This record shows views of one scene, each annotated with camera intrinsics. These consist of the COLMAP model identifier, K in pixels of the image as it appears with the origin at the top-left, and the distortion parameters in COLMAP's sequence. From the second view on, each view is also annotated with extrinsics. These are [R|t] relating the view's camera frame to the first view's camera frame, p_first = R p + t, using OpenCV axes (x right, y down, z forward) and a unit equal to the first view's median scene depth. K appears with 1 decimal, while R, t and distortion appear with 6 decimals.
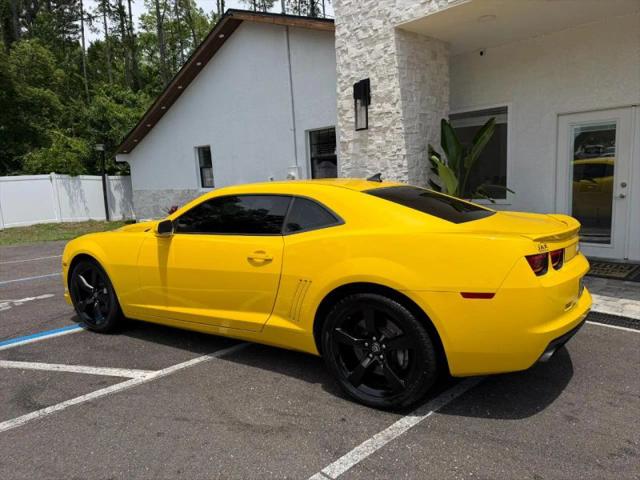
lens RADIAL K [[444.6, 0, 318.6], [0, 444.6, 246.7], [0, 0, 1]] dist [0.064682, -0.088659]
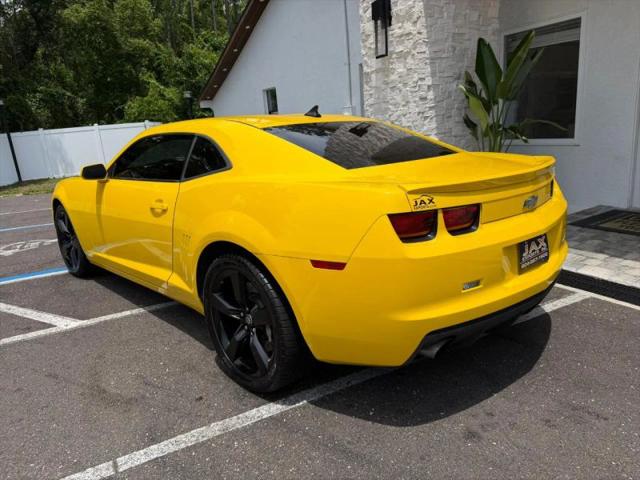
lens RADIAL K [[451.0, 0, 318.6], [0, 451.0, 240.5], [0, 0, 1]] dist [0.002467, -0.009096]
pose [[0.970221, 0.039155, -0.239036, 0.204896], [-0.013871, 0.994210, 0.106552, -0.004680], [0.241824, -0.100063, 0.965147, 0.109770]]
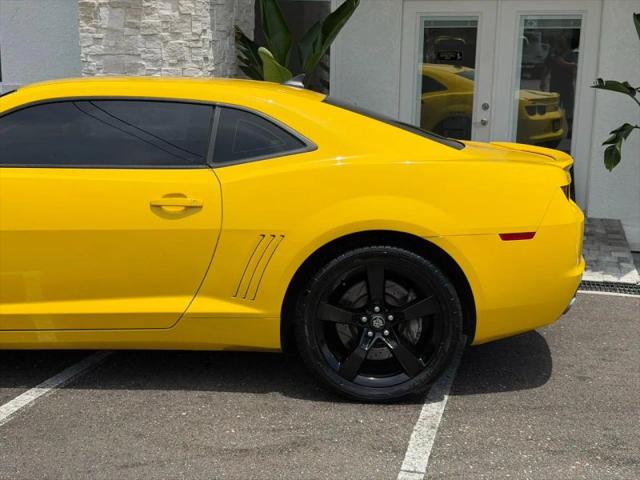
lens RADIAL K [[877.5, 0, 320.0], [0, 877.5, 240.0], [0, 0, 1]] dist [0.121827, -0.009709]
pose [[0.842943, -0.042835, 0.536294, -0.324075], [0.027057, 0.998939, 0.037260, 0.017886], [-0.537322, -0.016897, 0.843208, -0.067180]]
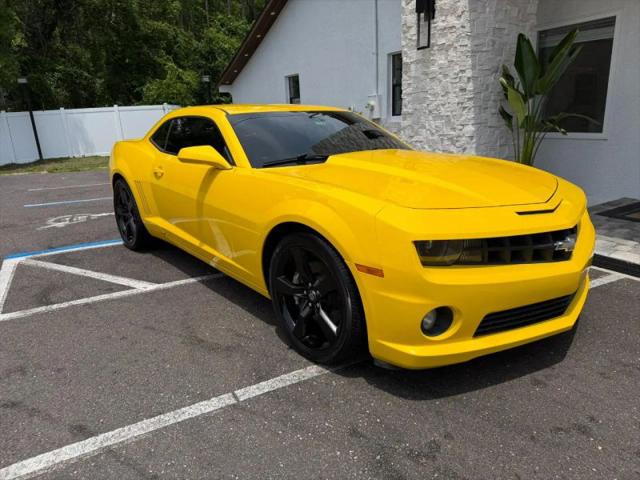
lens RADIAL K [[451.0, 0, 318.6], [0, 451.0, 240.5], [0, 0, 1]] dist [0.002467, -0.009096]
pose [[0.967224, 0.076820, -0.242025, 0.145813], [-0.046041, 0.990397, 0.130363, 0.009043], [0.249715, -0.114947, 0.961473, 0.042617]]
